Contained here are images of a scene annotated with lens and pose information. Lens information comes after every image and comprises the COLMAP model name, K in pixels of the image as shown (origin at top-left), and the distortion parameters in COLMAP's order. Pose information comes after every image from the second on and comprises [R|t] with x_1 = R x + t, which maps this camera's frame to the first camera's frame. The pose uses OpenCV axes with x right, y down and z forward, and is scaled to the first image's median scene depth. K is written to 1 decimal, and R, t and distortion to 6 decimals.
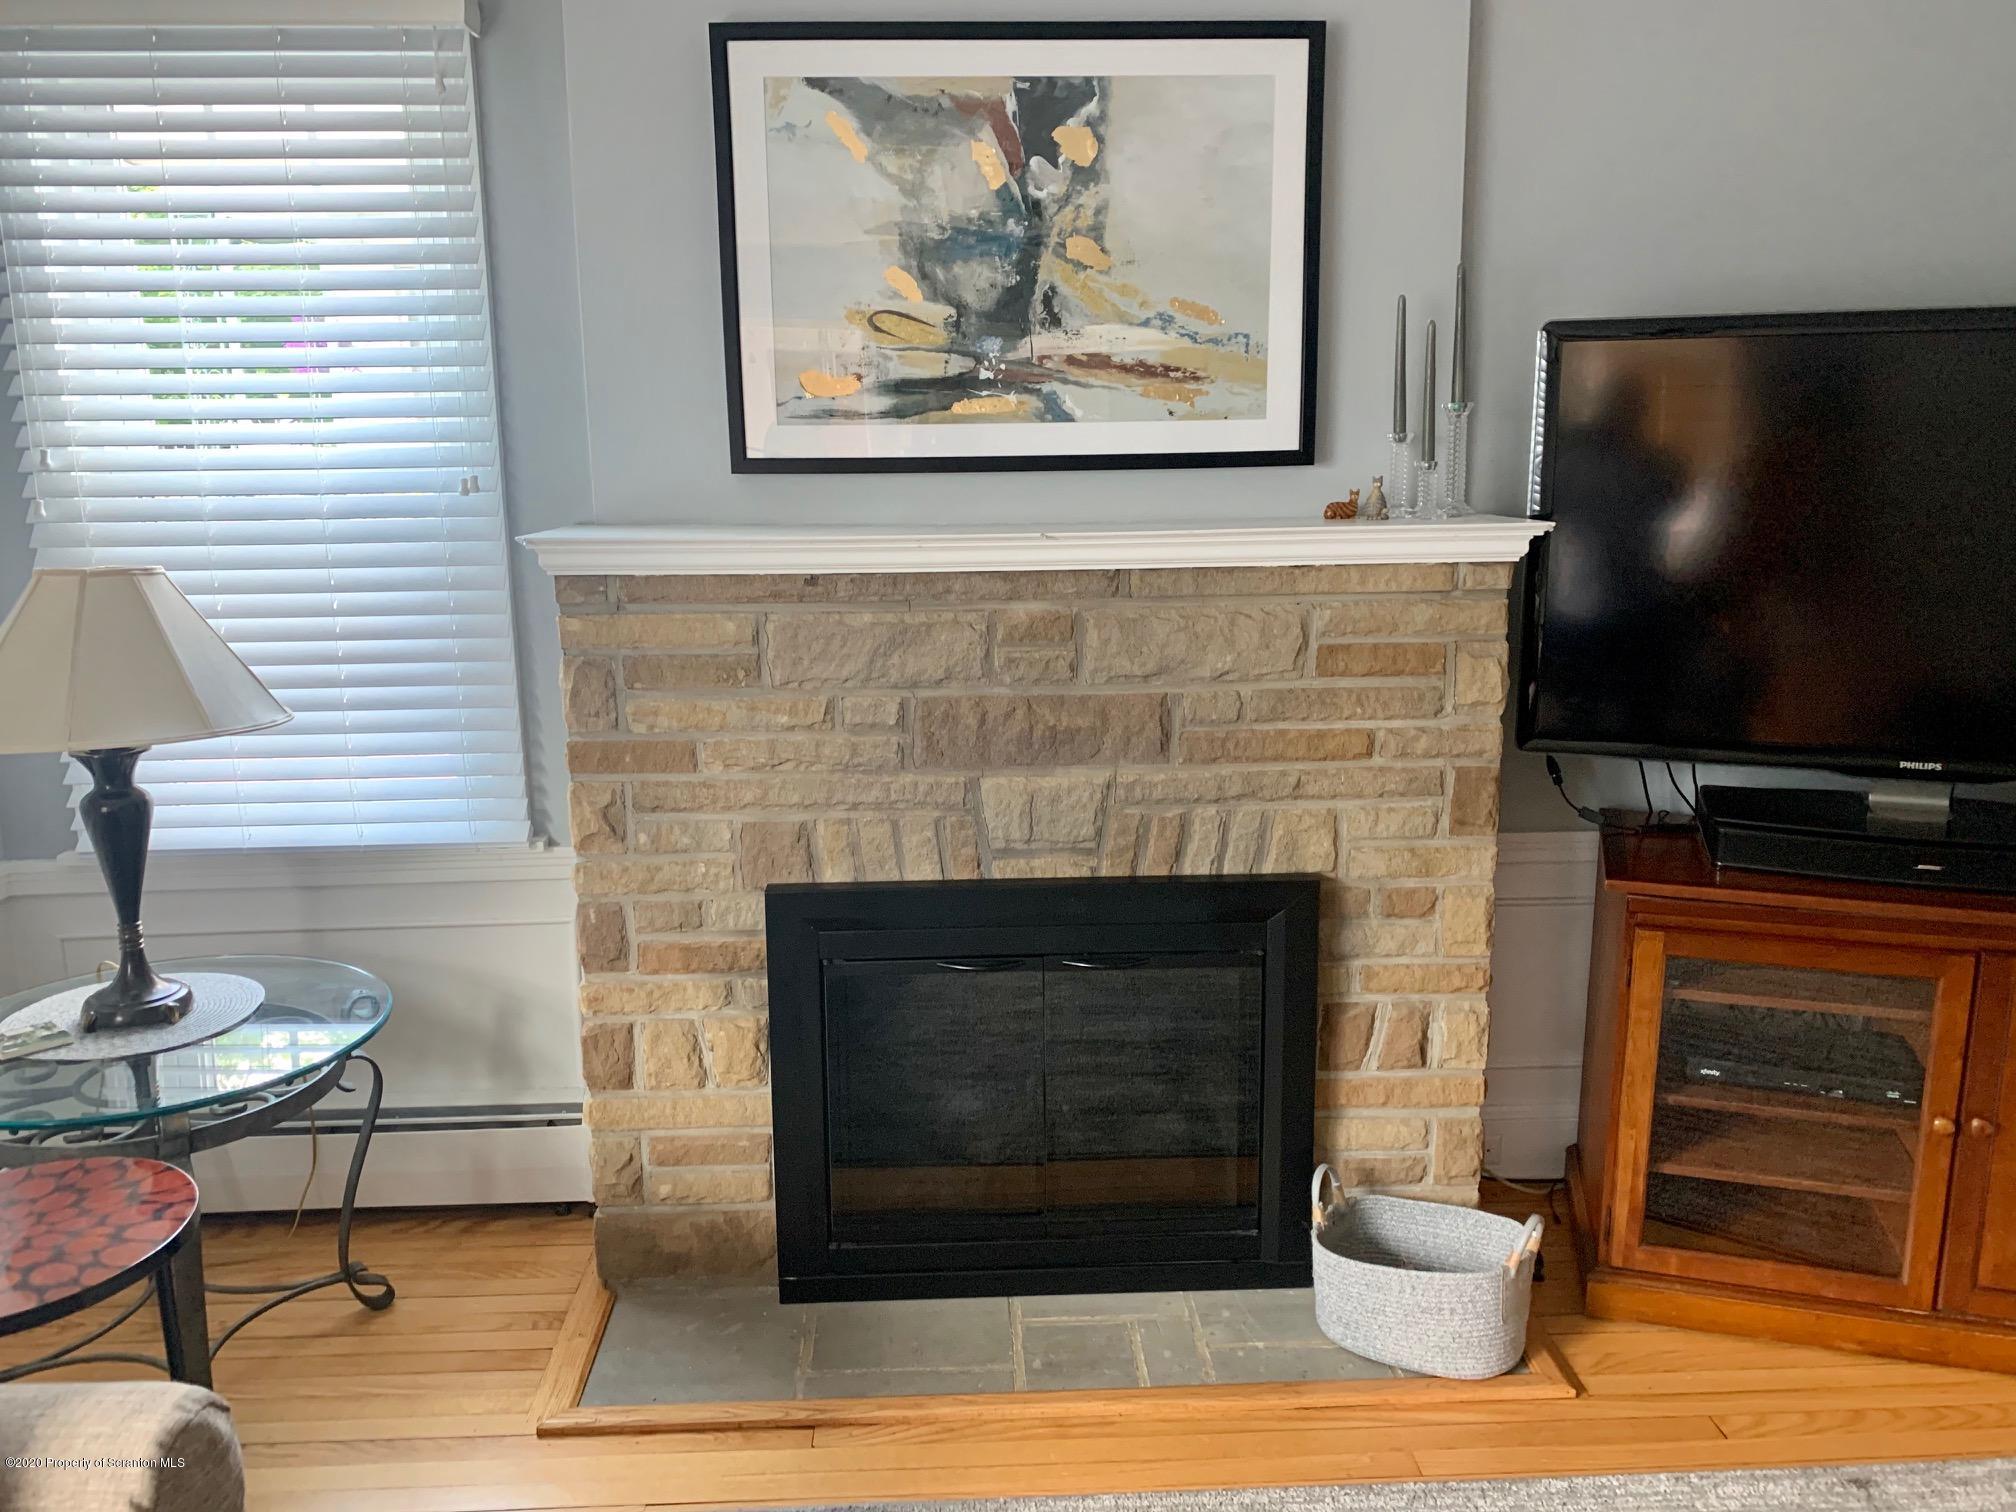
lens RADIAL K [[1547.6, 0, 997.2], [0, 1547.6, 742.6], [0, 0, 1]] dist [0.050820, -0.076791]
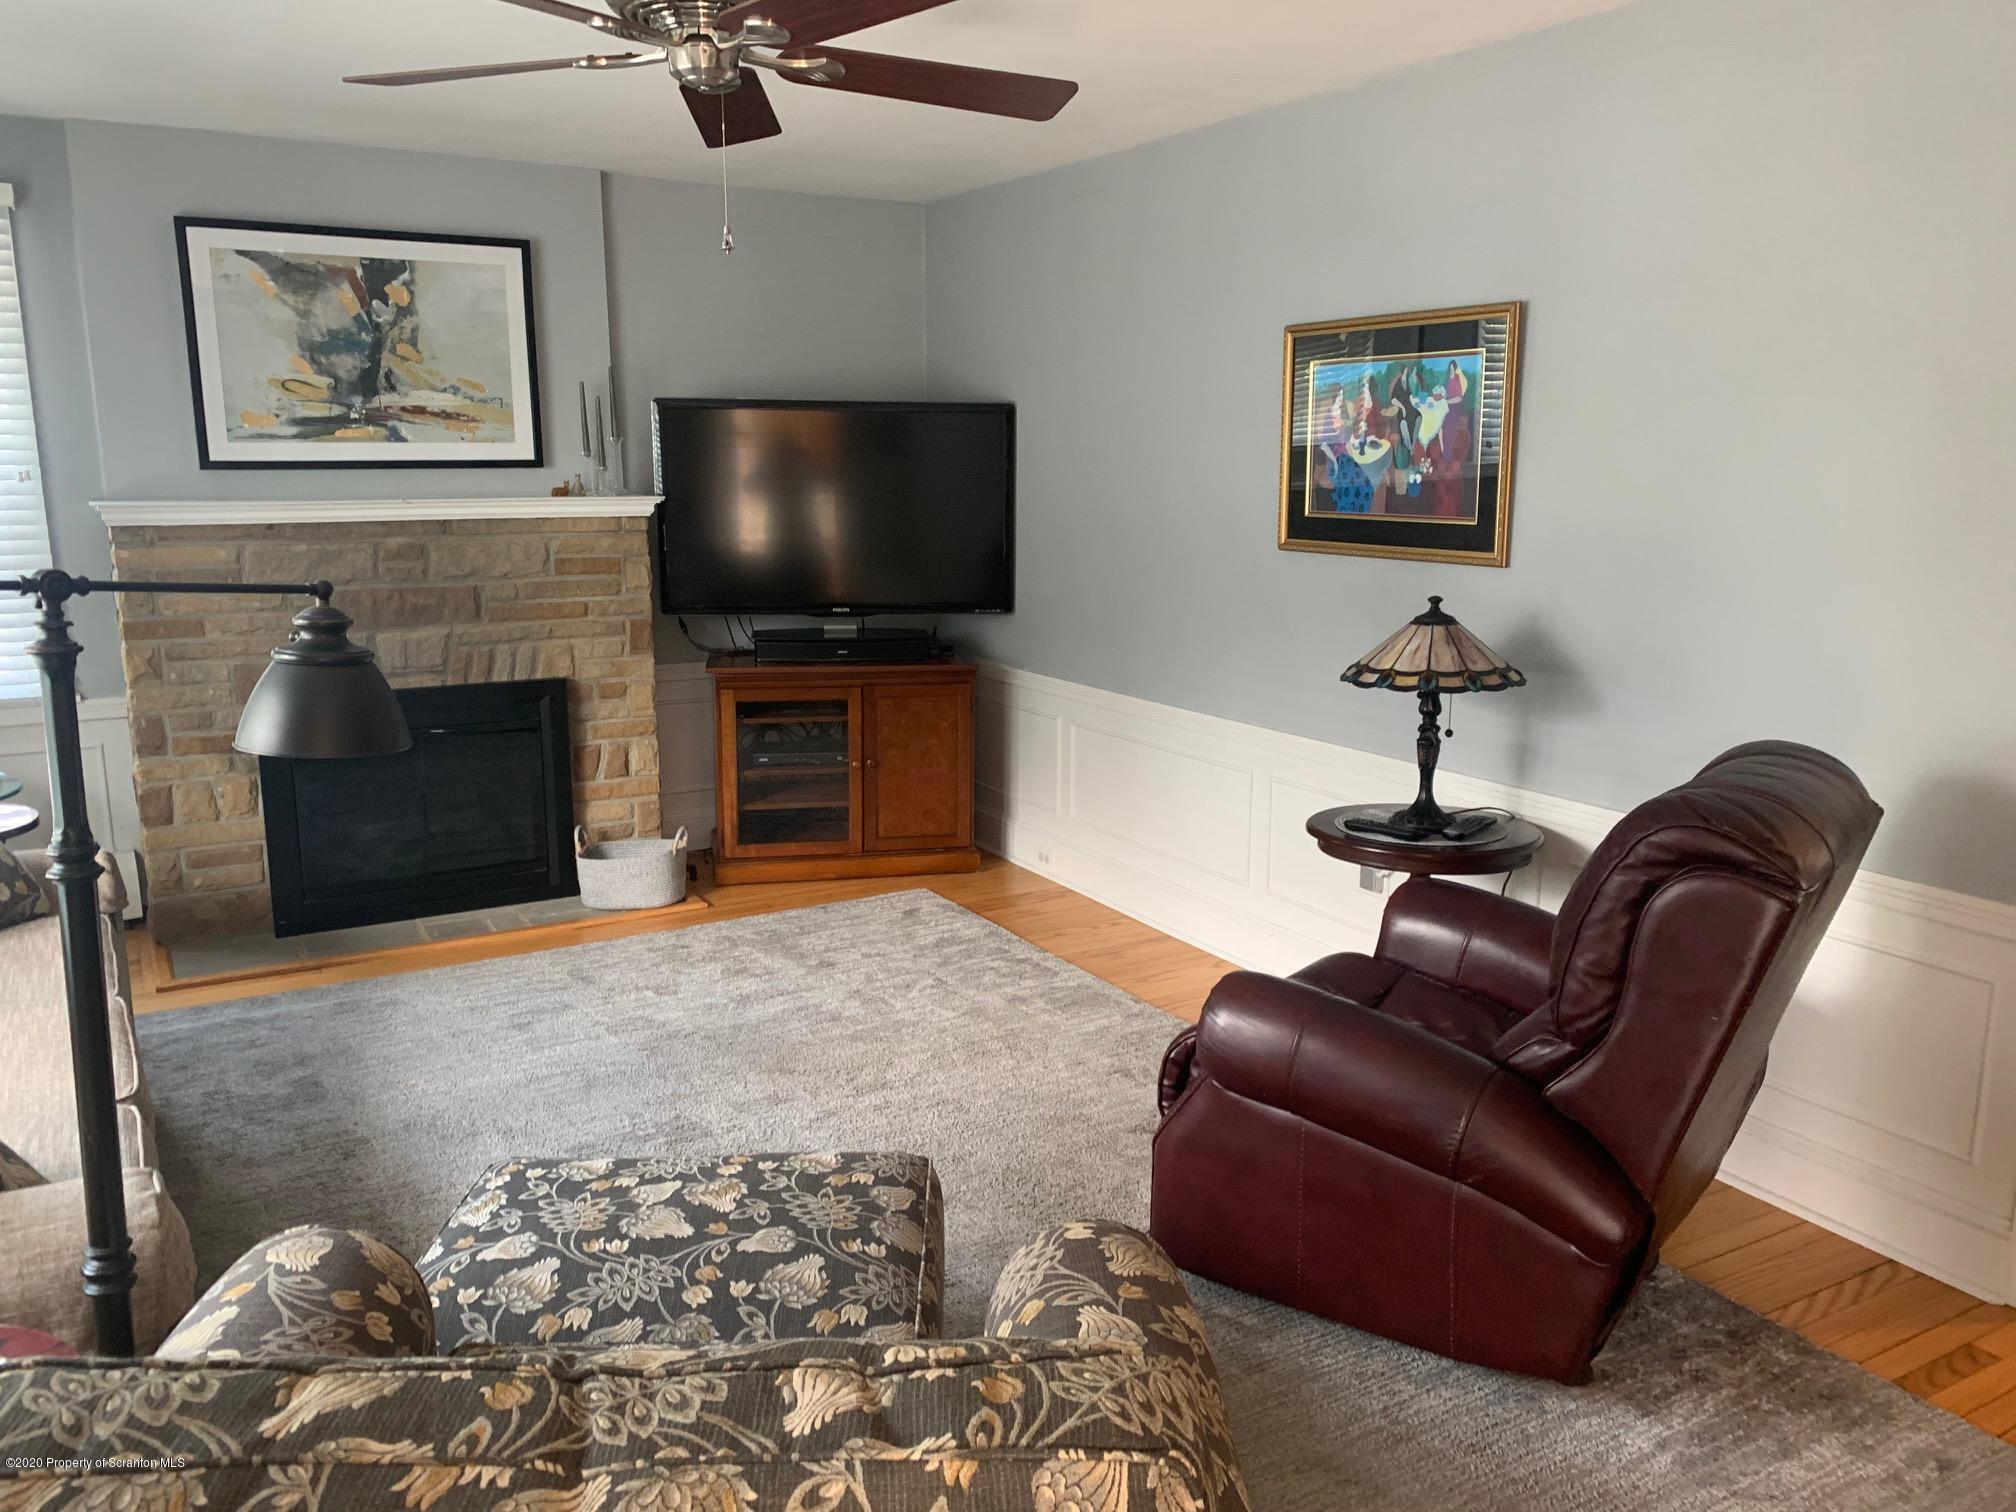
lens RADIAL K [[1547.6, 0, 1001.0], [0, 1547.6, 764.0], [0, 0, 1]] dist [0.050820, -0.076791]
pose [[0.884709, -0.080535, 0.459134, -0.214712], [0.078140, 0.996647, 0.024251, 0.188917], [-0.459548, 0.014422, 0.888036, -0.989437]]
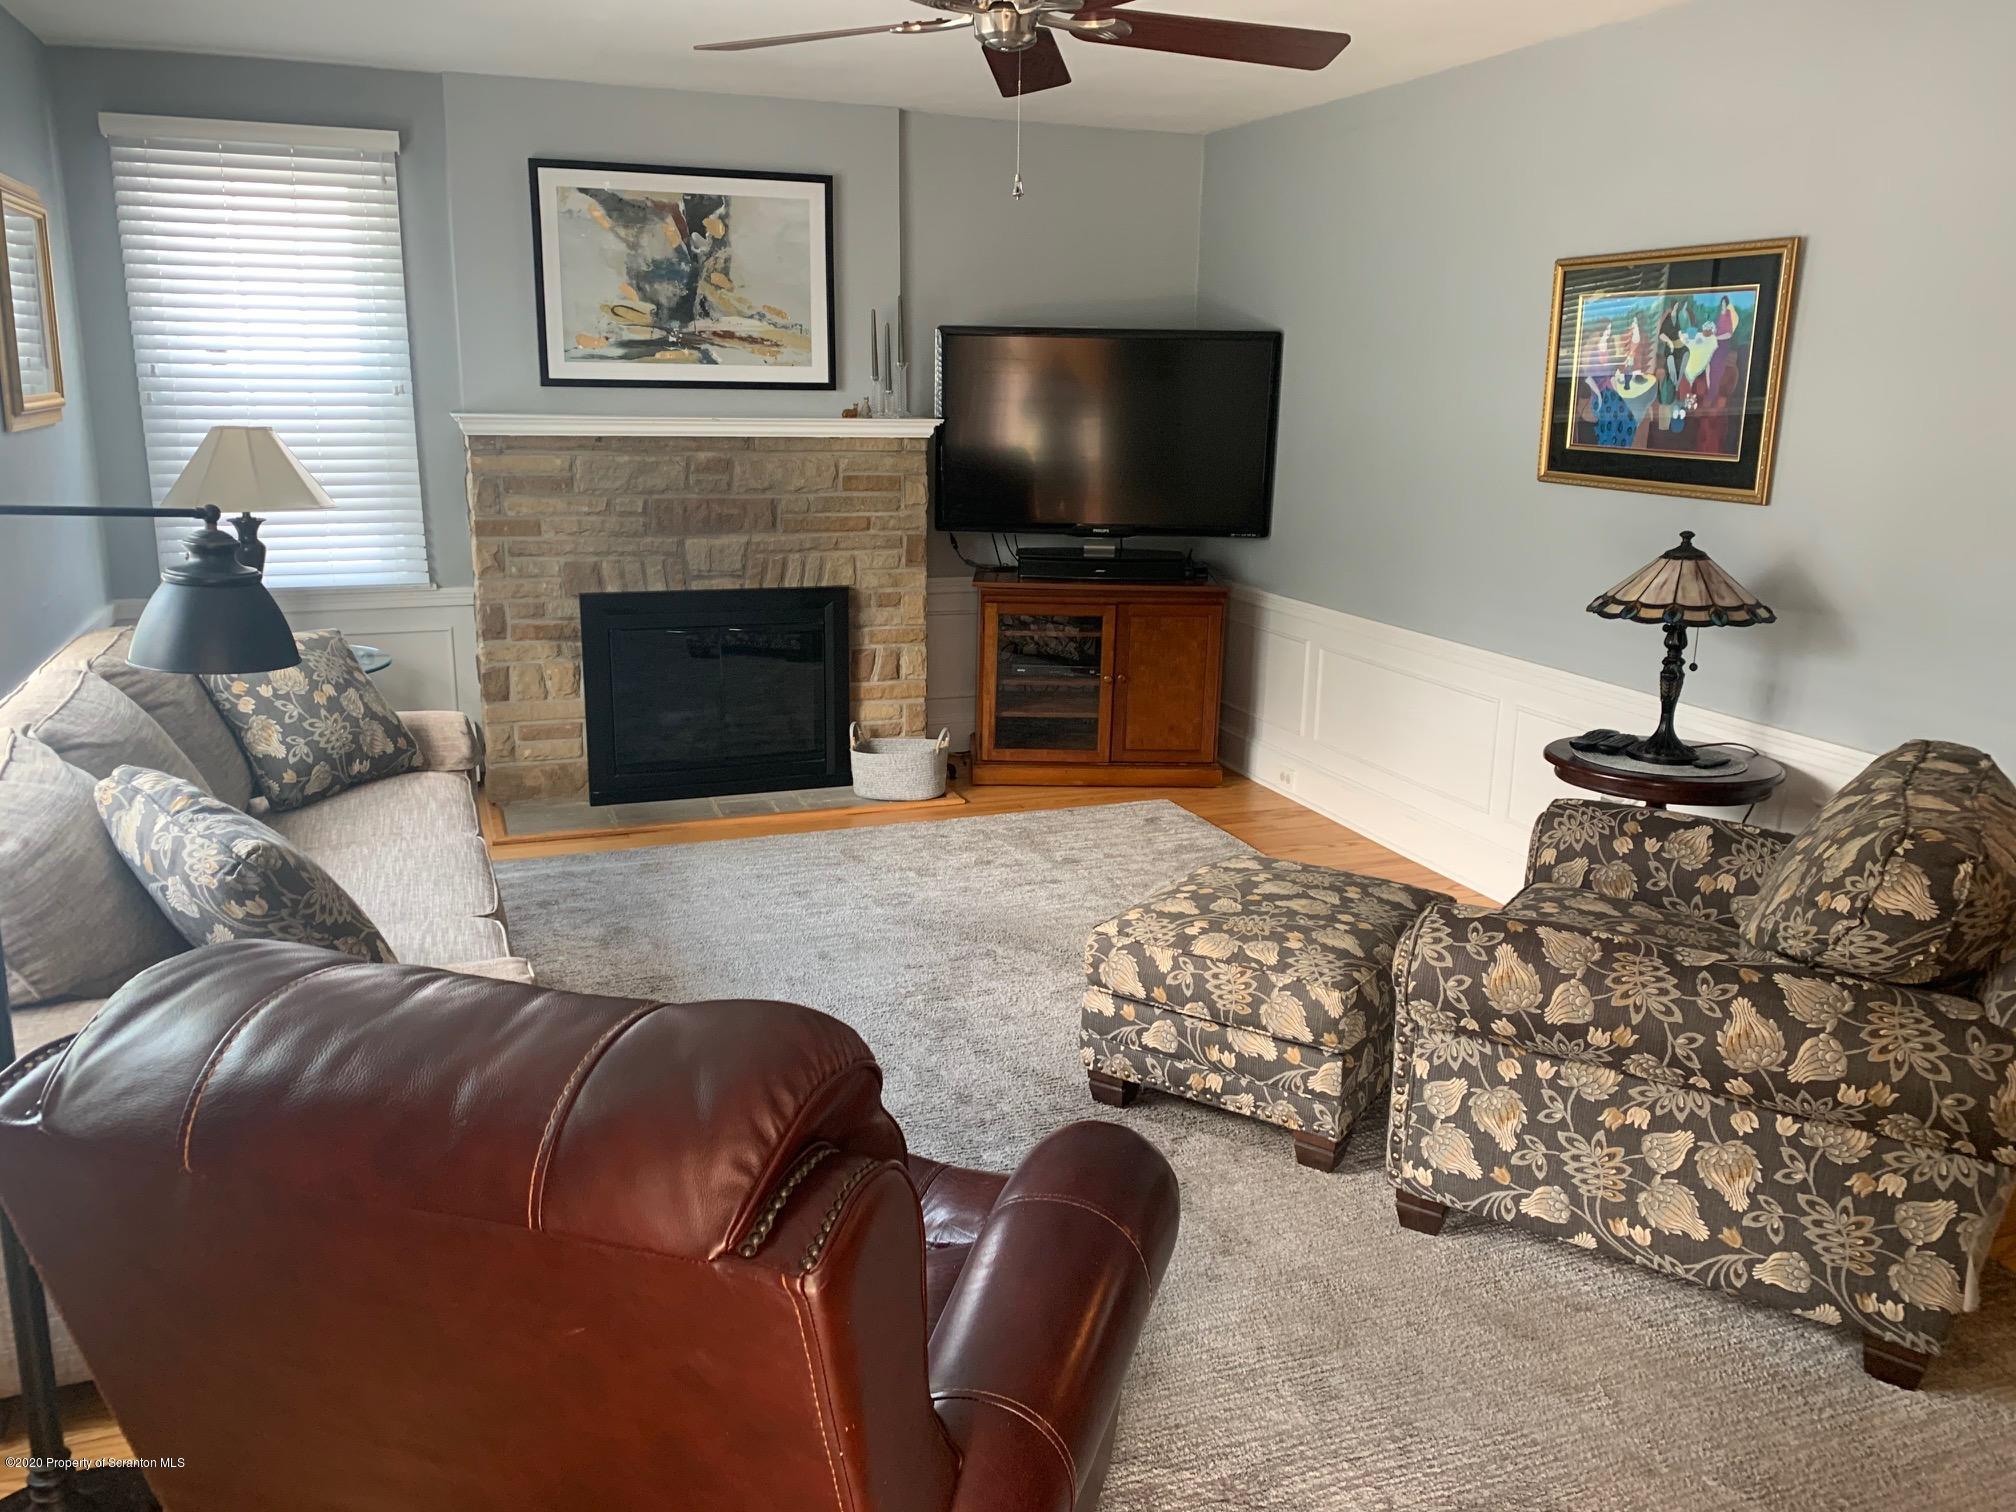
lens RADIAL K [[1547.6, 0, 1006.7], [0, 1547.6, 757.8], [0, 0, 1]] dist [0.050820, -0.076791]
pose [[0.948915, -0.050388, 0.311484, -0.258122], [0.034076, 0.997758, 0.057597, 0.205991], [-0.313688, -0.044040, 0.948504, -1.093504]]
